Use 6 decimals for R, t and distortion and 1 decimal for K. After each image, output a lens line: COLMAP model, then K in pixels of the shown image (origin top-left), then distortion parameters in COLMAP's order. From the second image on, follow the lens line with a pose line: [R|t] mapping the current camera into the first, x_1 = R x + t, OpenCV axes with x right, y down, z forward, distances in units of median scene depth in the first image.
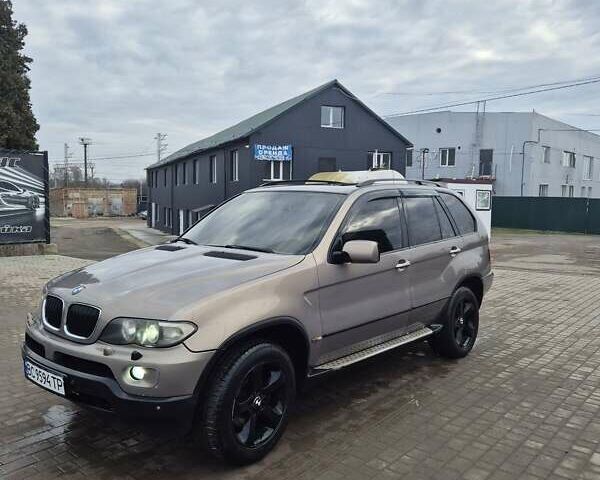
lens RADIAL K [[531.6, 0, 300.6], [0, 531.6, 239.8], [0, 0, 1]] dist [0.090710, -0.086407]
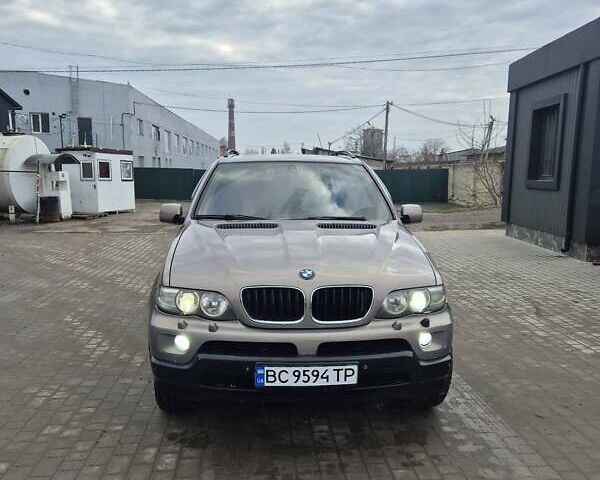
lens RADIAL K [[531.6, 0, 299.4], [0, 531.6, 242.7], [0, 0, 1]] dist [0.090710, -0.086407]
pose [[0.709135, -0.099985, 0.697948, -0.625287], [0.058157, 0.994816, 0.083424, -0.019889], [-0.702670, -0.018568, 0.711273, 0.233650]]
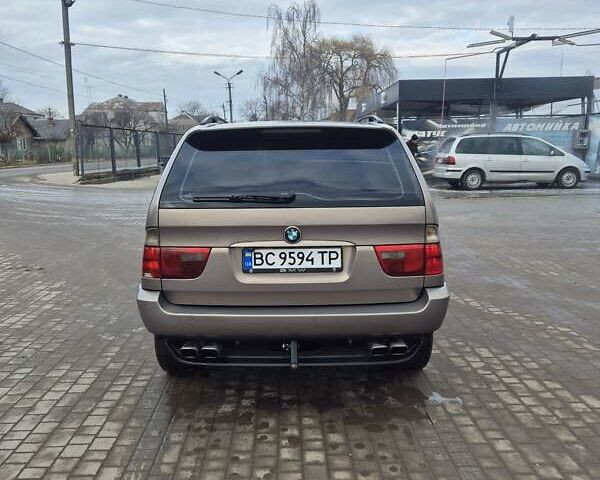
lens RADIAL K [[531.6, 0, 300.2], [0, 531.6, 242.5], [0, 0, 1]] dist [0.090710, -0.086407]
pose [[-0.745251, 0.113148, -0.657114, 0.626637], [-0.055169, 0.971655, 0.229877, -0.116715], [0.664498, 0.207569, -0.717885, 1.597530]]
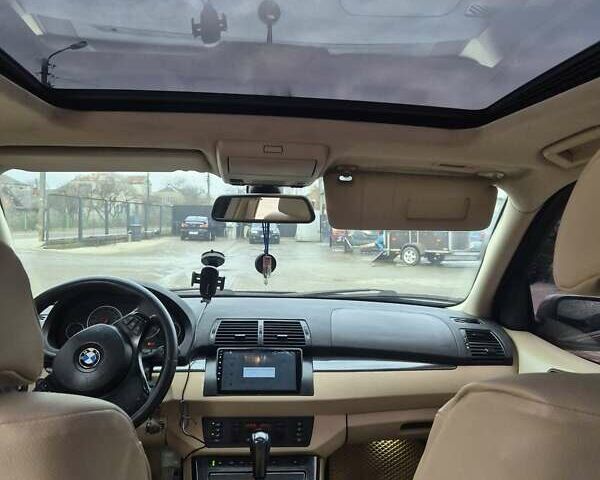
lens RADIAL K [[531.6, 0, 296.6], [0, 531.6, 242.3], [0, 0, 1]] dist [0.090710, -0.086407]
pose [[-0.731475, 0.007512, -0.681826, 0.615617], [-0.077302, 0.992579, 0.093866, -0.133221], [0.677472, 0.121367, -0.725467, 1.934686]]
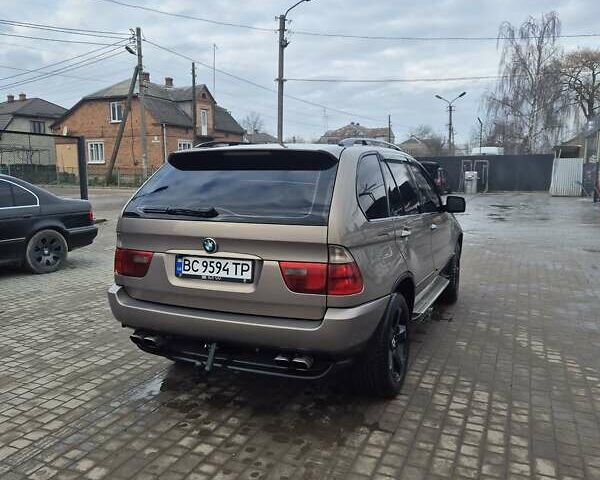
lens RADIAL K [[531.6, 0, 300.9], [0, 531.6, 246.2], [0, 0, 1]] dist [0.090710, -0.086407]
pose [[-0.953220, 0.030947, -0.300690, 0.371825], [-0.035625, 0.976311, 0.213418, -0.130549], [0.300171, 0.214146, -0.929537, 1.784832]]
